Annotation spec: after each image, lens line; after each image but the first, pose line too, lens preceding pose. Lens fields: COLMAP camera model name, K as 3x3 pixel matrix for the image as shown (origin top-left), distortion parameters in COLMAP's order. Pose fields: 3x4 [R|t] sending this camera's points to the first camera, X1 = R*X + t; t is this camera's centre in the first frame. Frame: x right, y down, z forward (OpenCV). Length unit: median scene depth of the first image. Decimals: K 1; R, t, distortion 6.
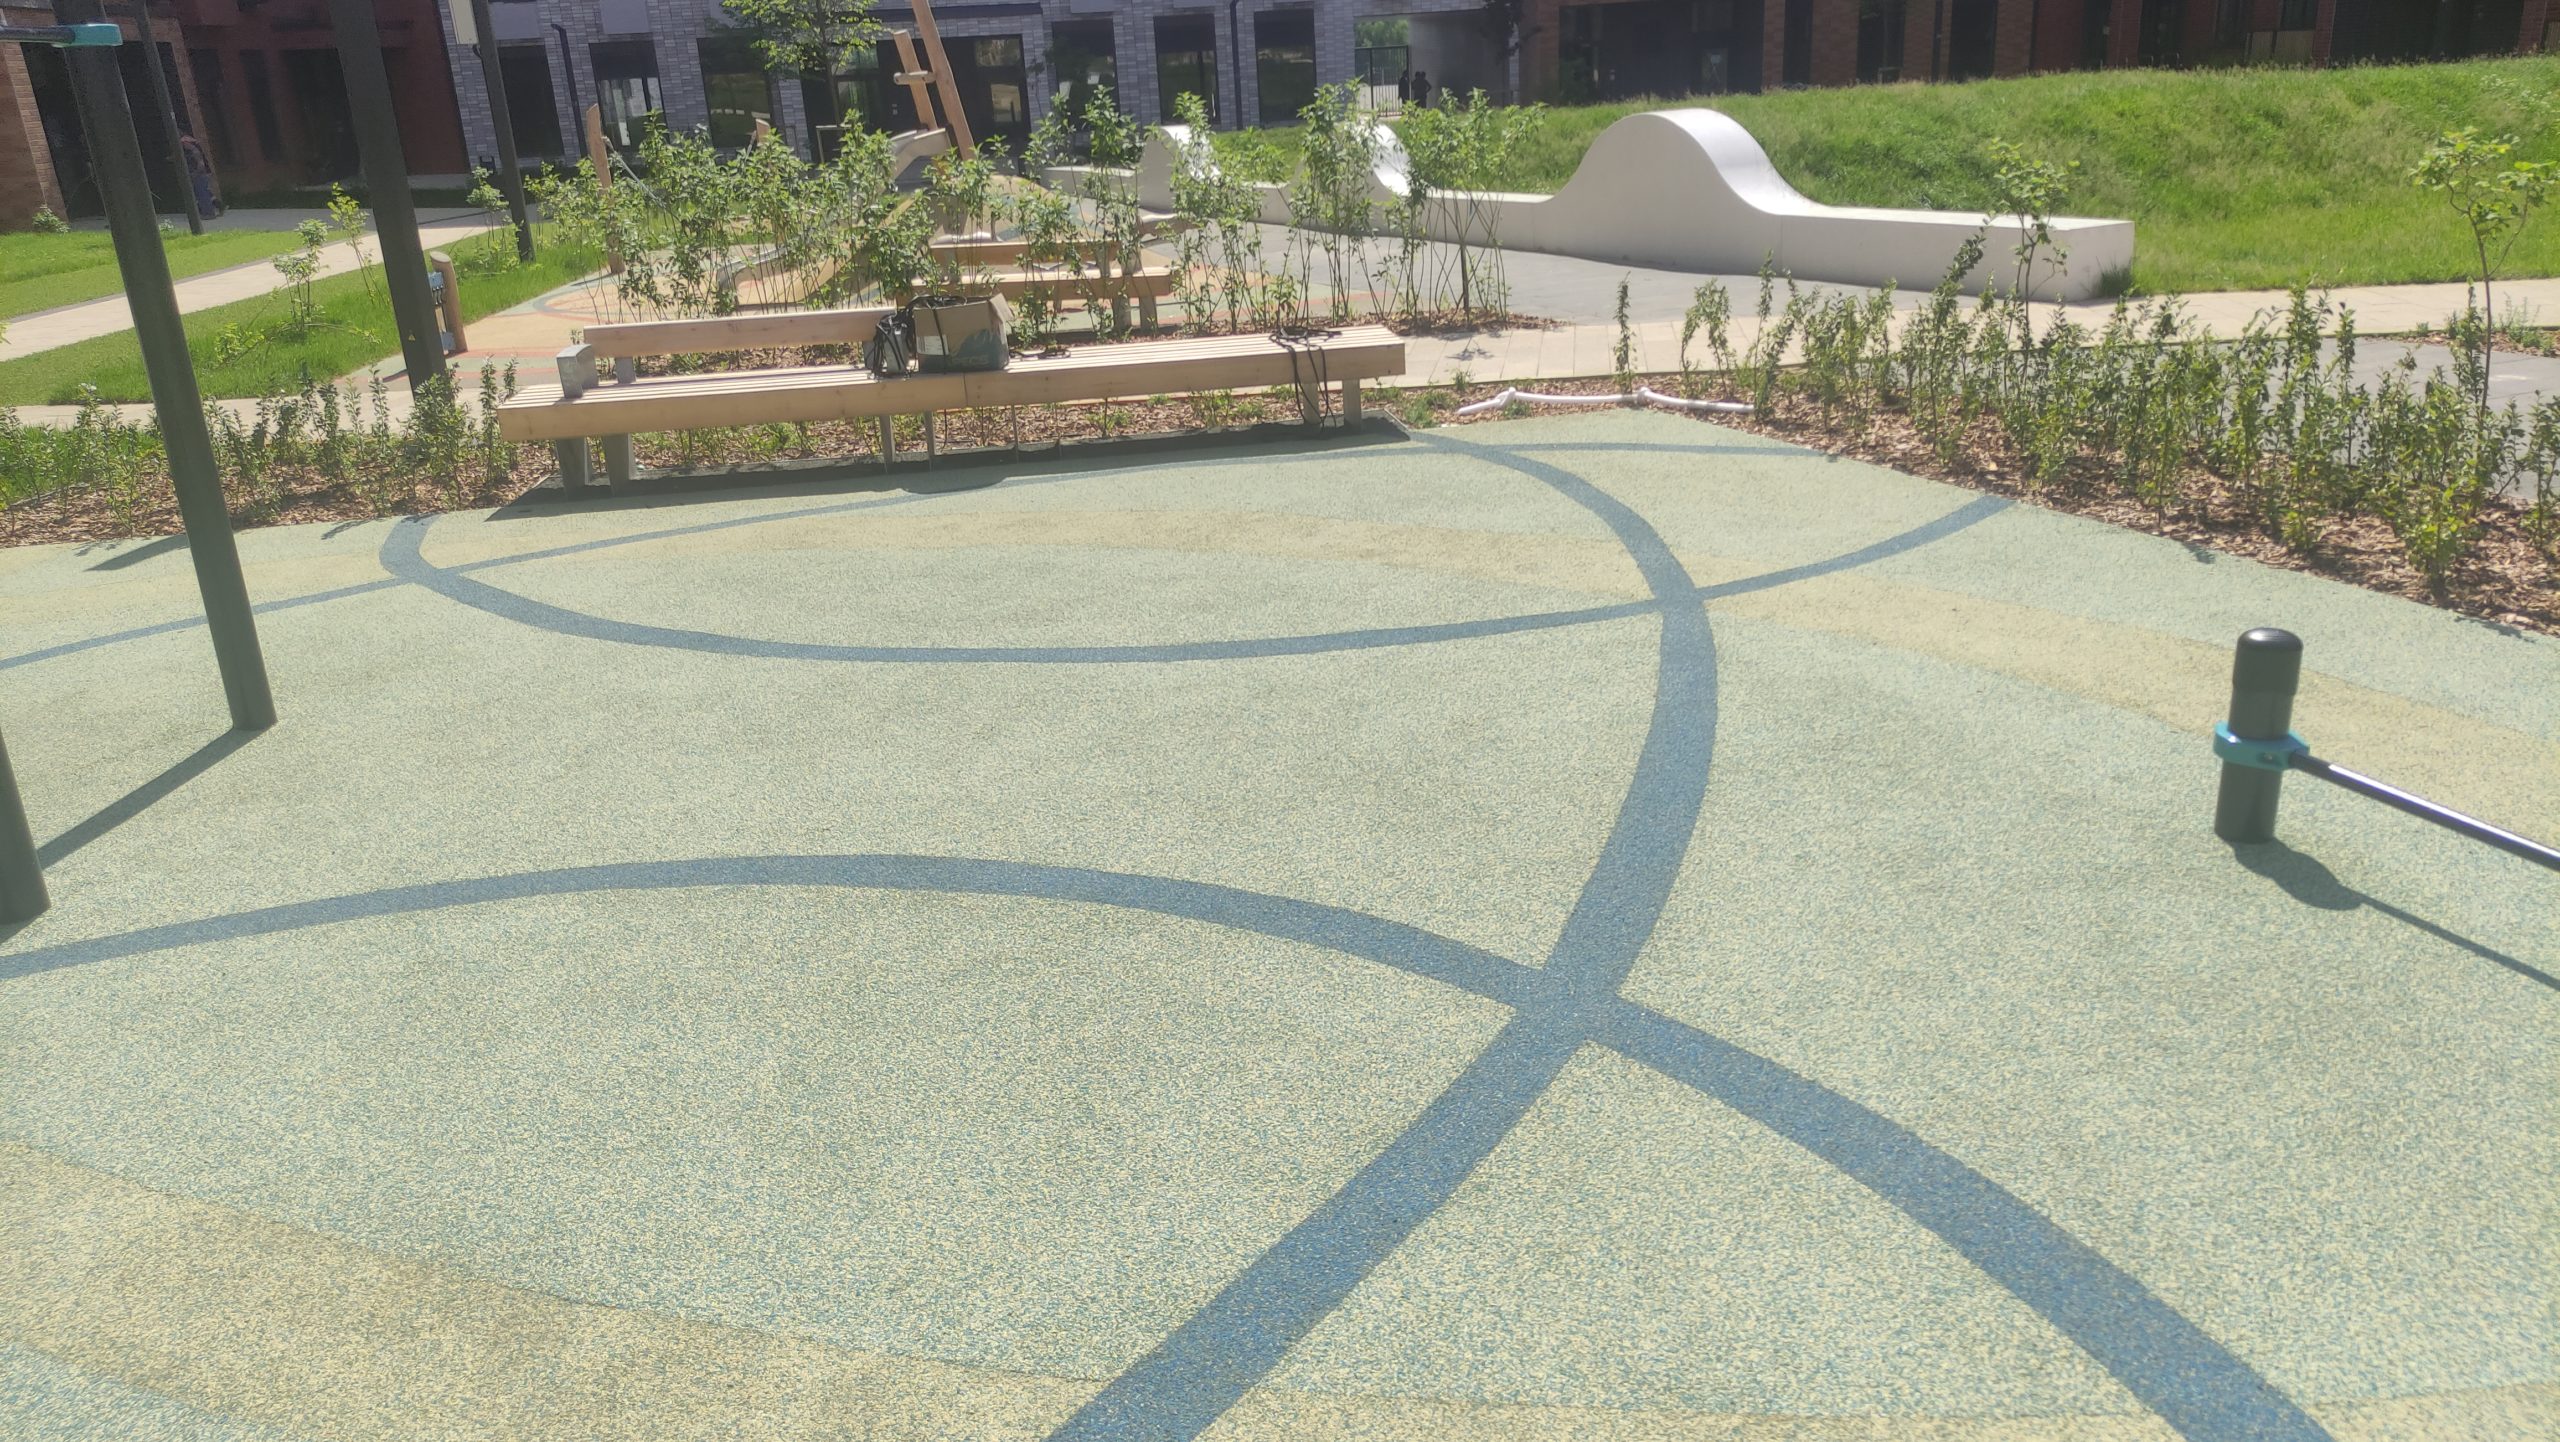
lens RADIAL K [[1852.8, 0, 1304.1], [0, 1852.8, 762.8], [0, 0, 1]] dist [0.060463, -0.055080]
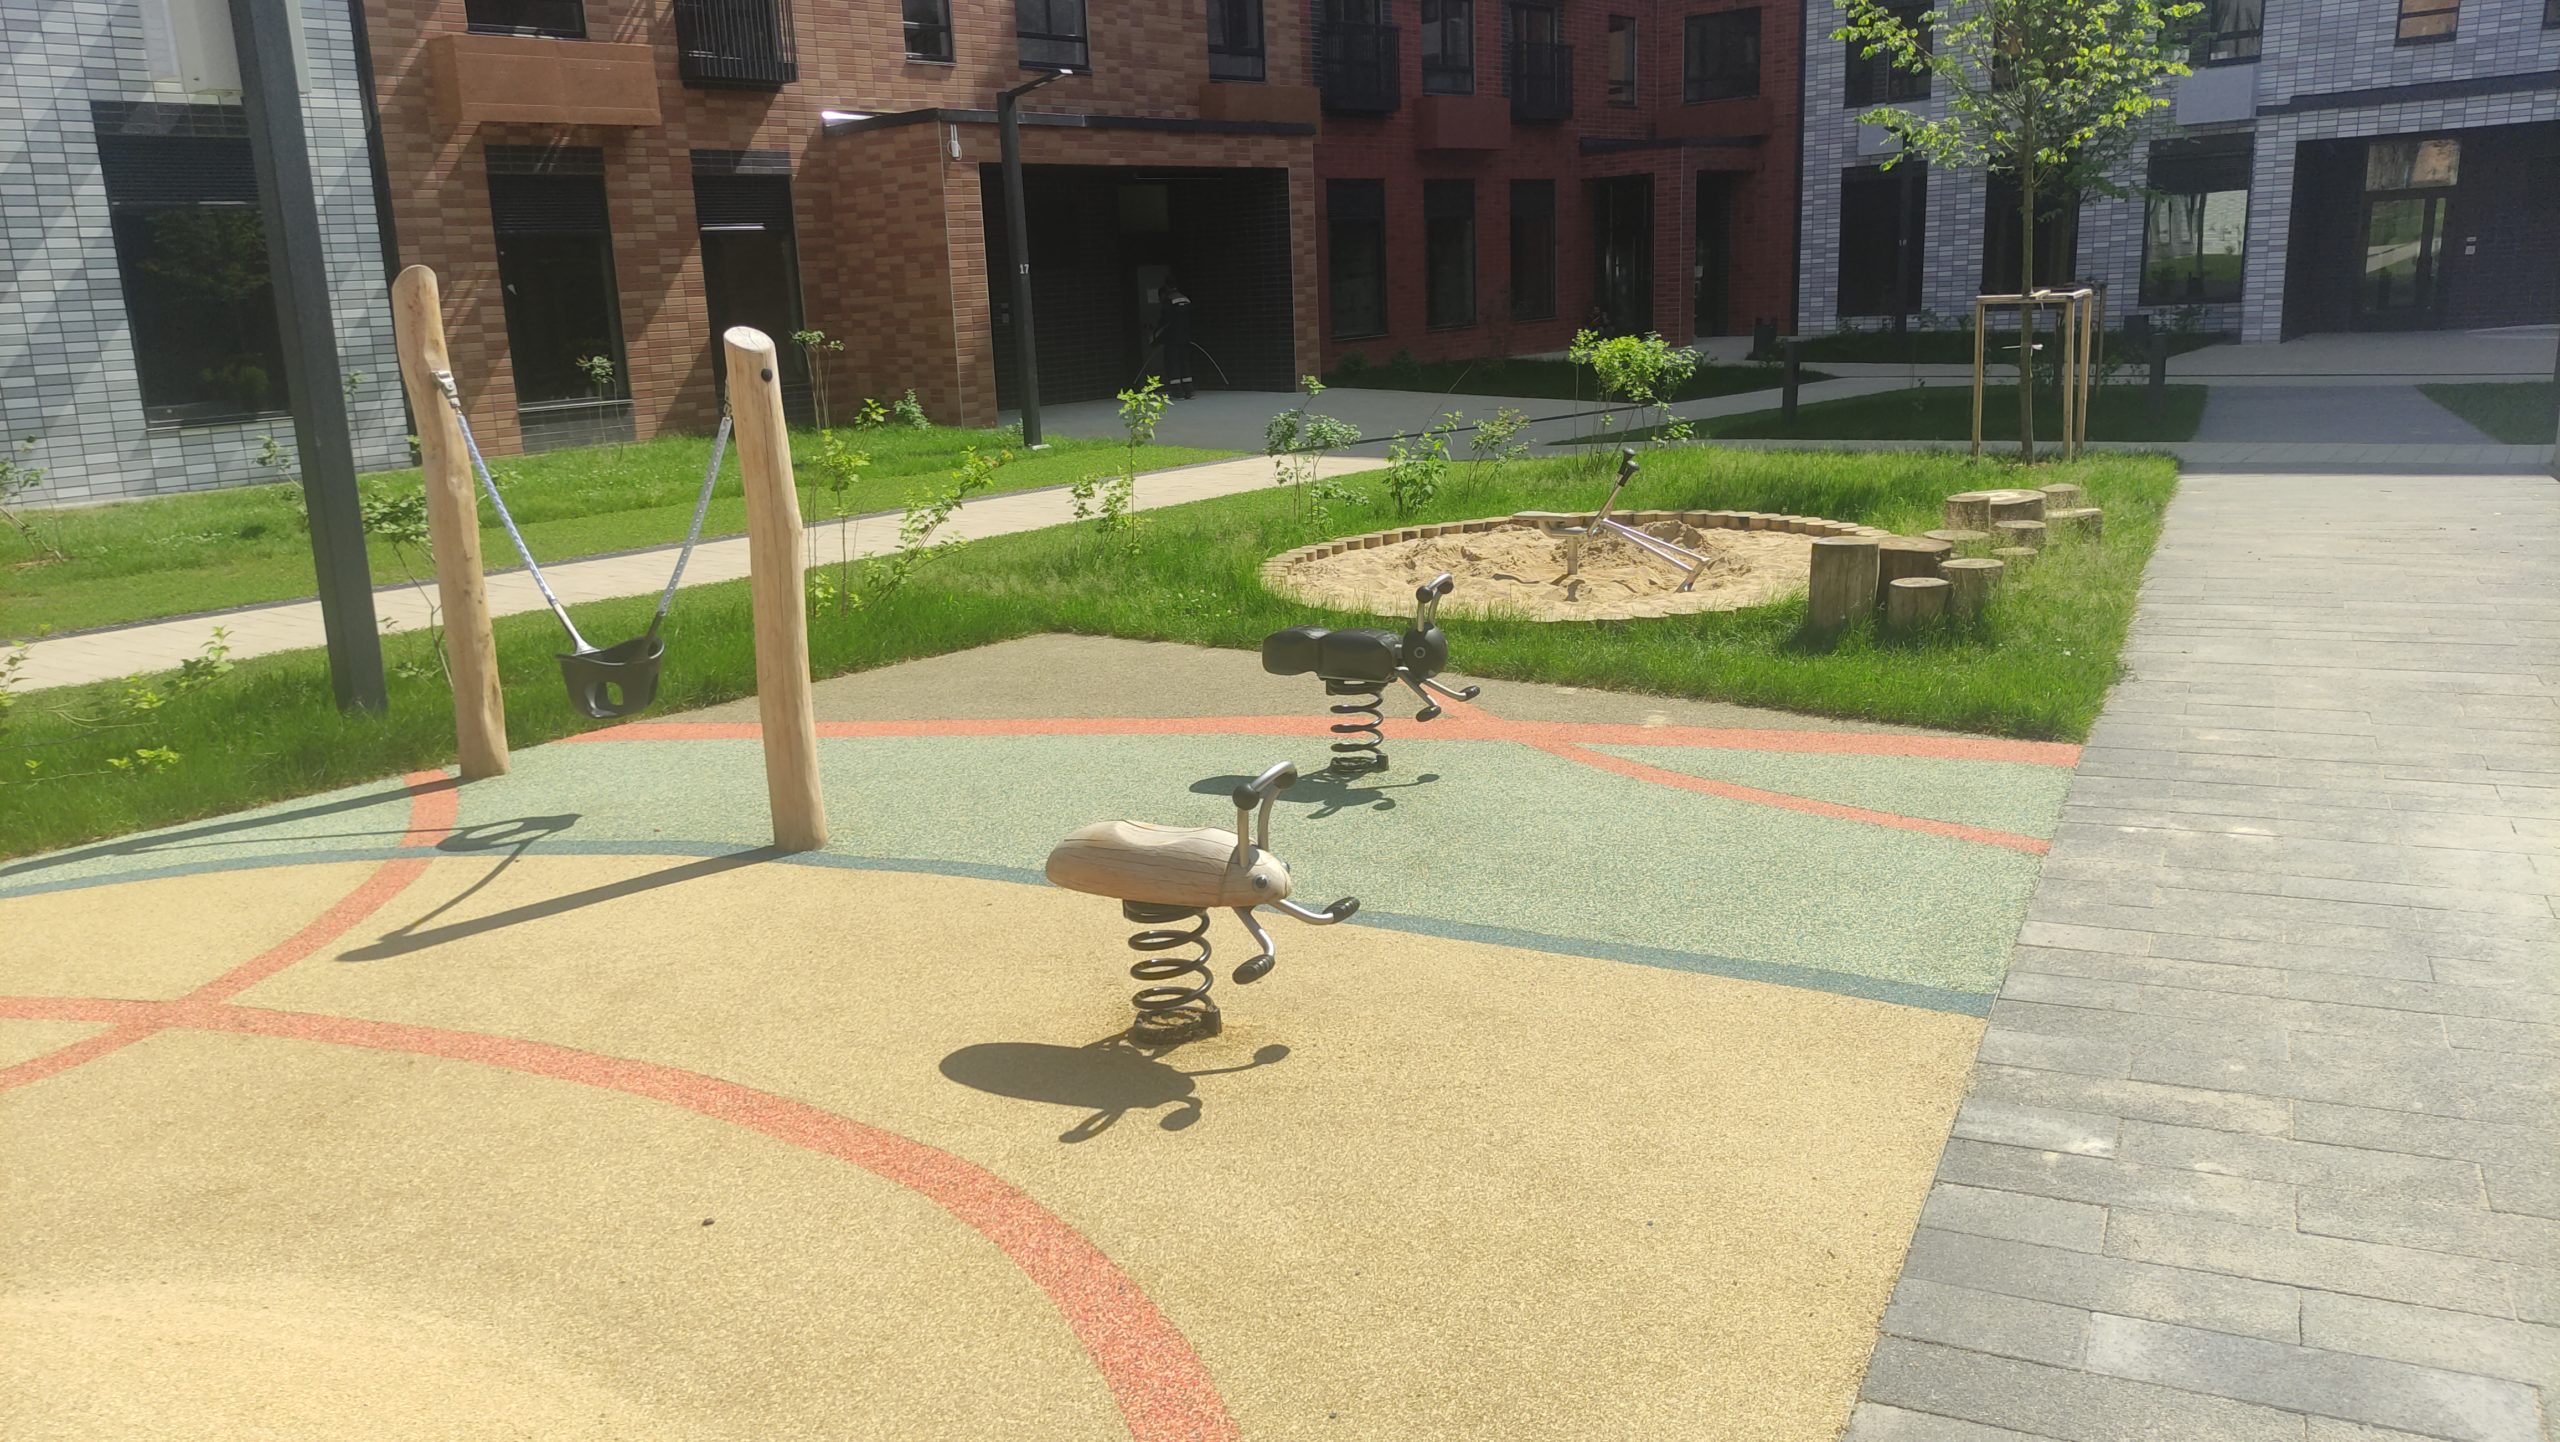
lens RADIAL K [[1883.2, 0, 1314.8], [0, 1883.2, 722.6], [0, 0, 1]] dist [0.063350, -0.055759]
pose [[0.685842, 0.183924, -0.704126, -0.016092], [-0.244349, 0.969567, 0.015255, -0.146492], [0.685503, 0.161590, 0.709911, 0.408013]]
